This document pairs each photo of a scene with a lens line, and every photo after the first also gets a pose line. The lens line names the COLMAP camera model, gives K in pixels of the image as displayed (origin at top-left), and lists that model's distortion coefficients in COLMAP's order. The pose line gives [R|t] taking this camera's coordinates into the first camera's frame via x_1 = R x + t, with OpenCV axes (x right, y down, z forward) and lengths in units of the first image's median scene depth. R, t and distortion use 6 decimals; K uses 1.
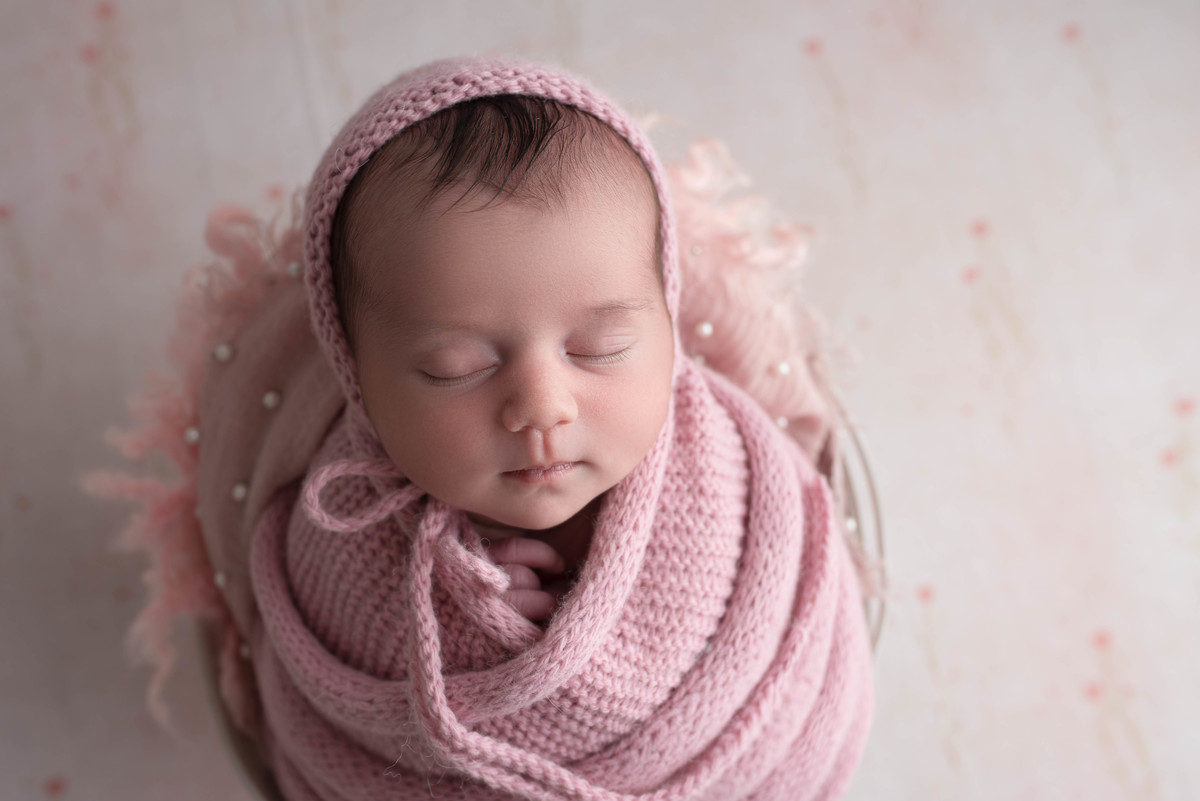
lens RADIAL K [[1171.1, 0, 599.4], [0, 1171.1, 414.4], [0, 0, 1]] dist [0.127812, -0.001147]
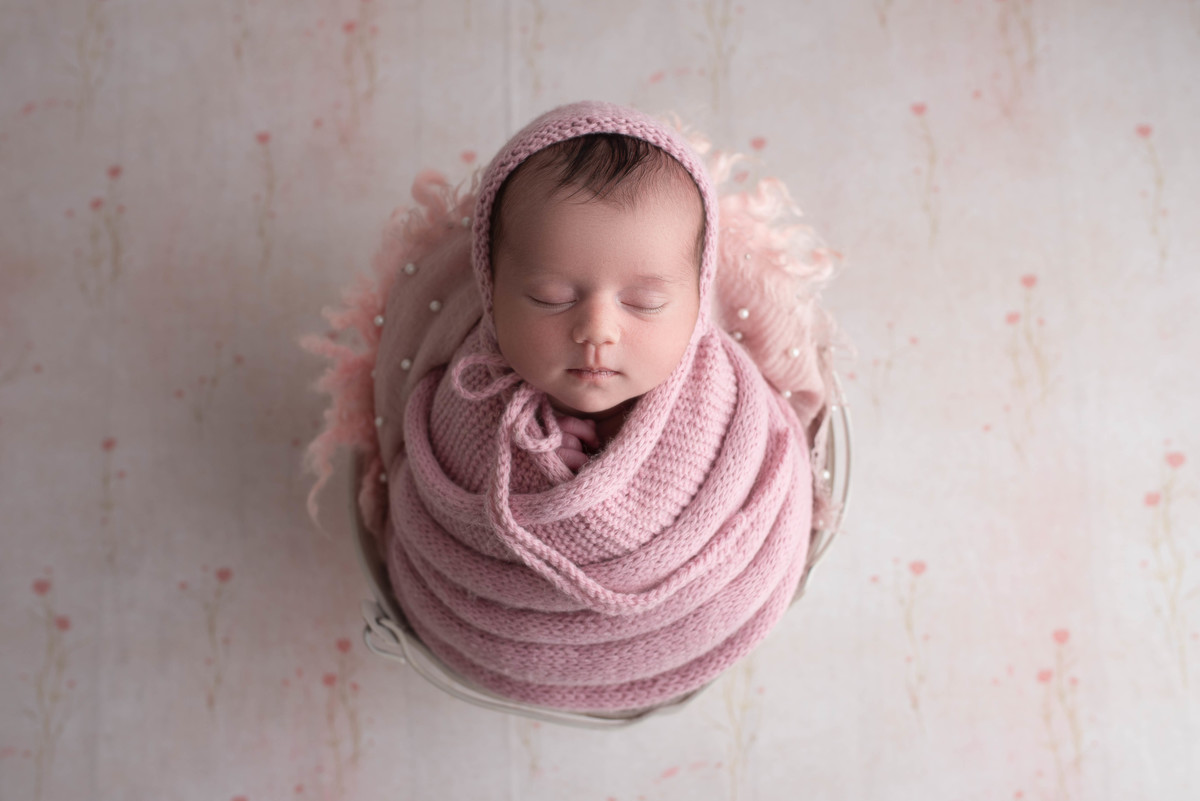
lens RADIAL K [[1171.1, 0, 599.4], [0, 1171.1, 414.4], [0, 0, 1]] dist [0.127812, -0.001147]
pose [[0.974050, 0.195349, -0.114302, 0.141916], [-0.194253, 0.980732, 0.020757, 0.064060], [0.116154, 0.001985, 0.993229, -0.530504]]
